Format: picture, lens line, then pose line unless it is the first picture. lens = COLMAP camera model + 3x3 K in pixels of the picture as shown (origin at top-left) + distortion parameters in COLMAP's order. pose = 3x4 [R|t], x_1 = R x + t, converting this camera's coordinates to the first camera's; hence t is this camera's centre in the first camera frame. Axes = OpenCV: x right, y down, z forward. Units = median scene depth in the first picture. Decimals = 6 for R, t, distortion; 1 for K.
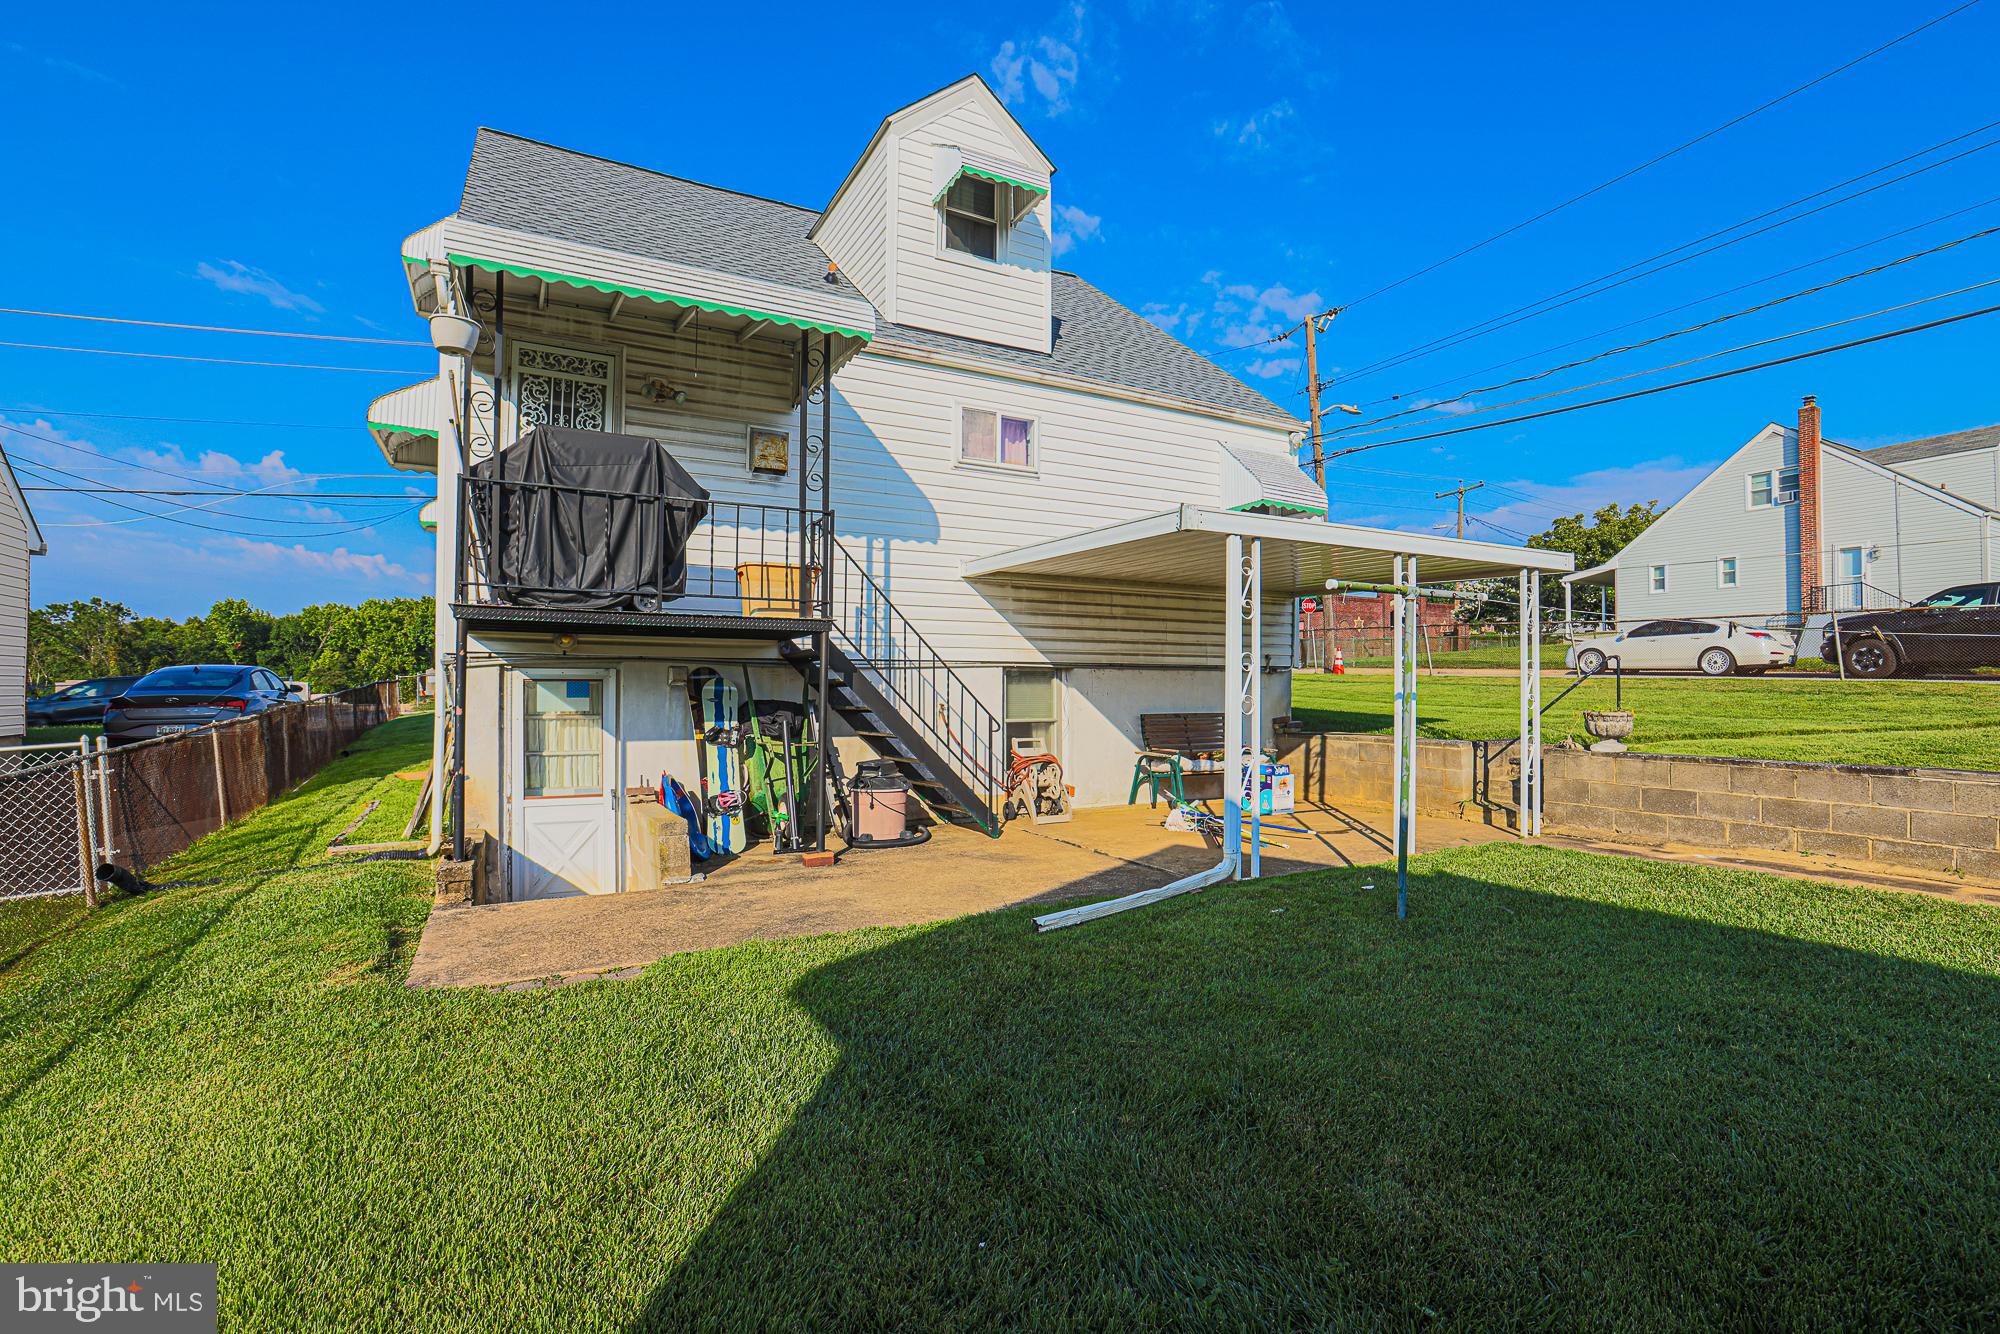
lens RADIAL K [[930.7, 0, 1009.0], [0, 930.7, 655.9], [0, 0, 1]] dist [-0.052289, 0.024172]
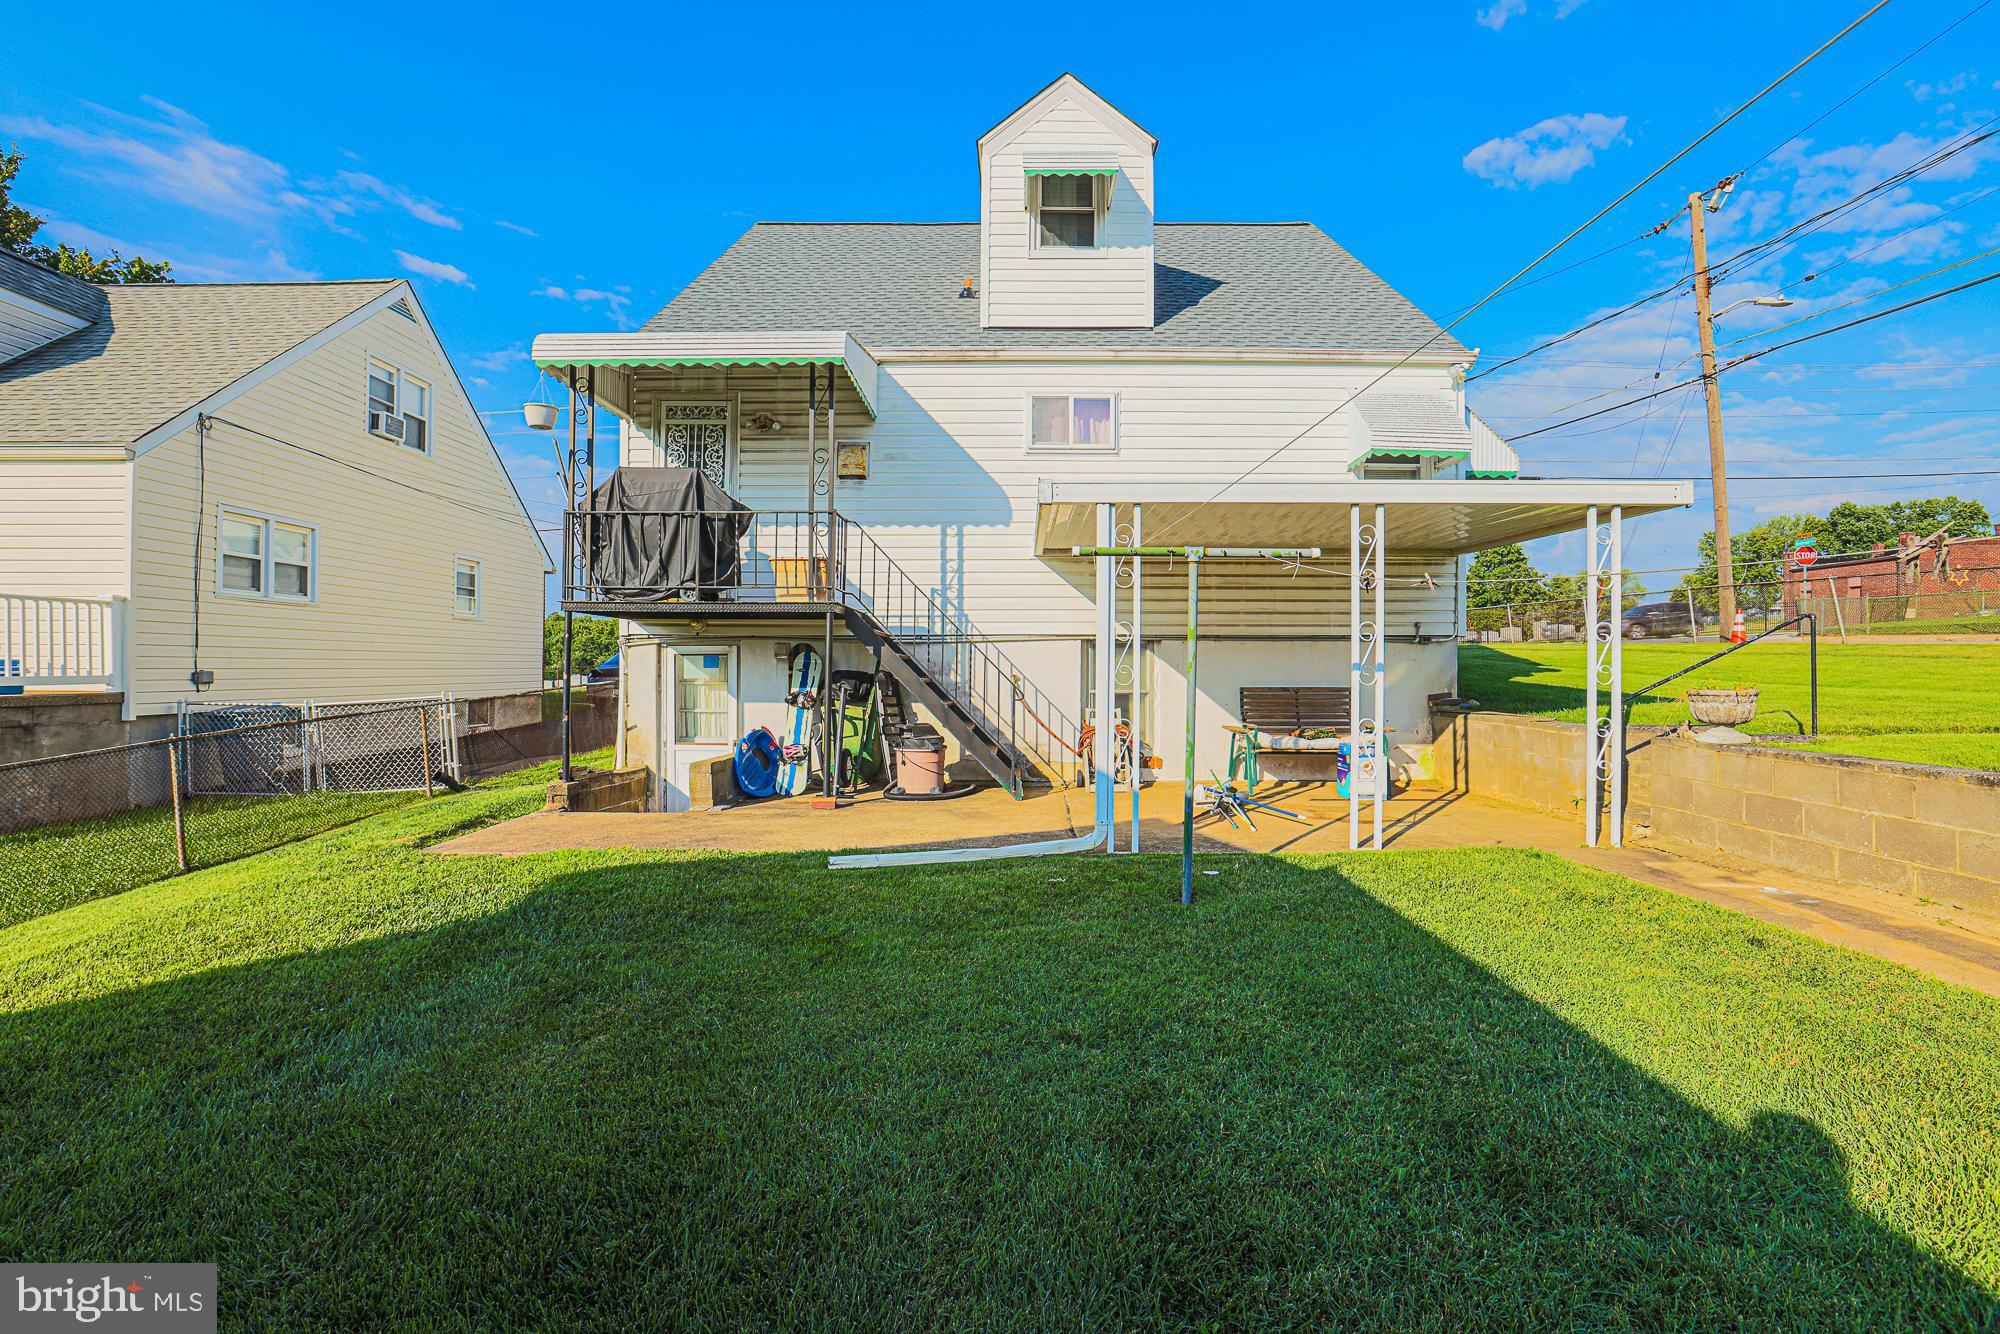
lens RADIAL K [[923.0, 0, 998.1], [0, 923.0, 633.7], [0, 0, 1]] dist [-0.058110, 0.023884]
pose [[0.871201, -0.016057, -0.490664, 0.500187], [0.017446, 0.999846, -0.001742, 0.006174], [0.490617, -0.007042, 0.871347, 0.069147]]
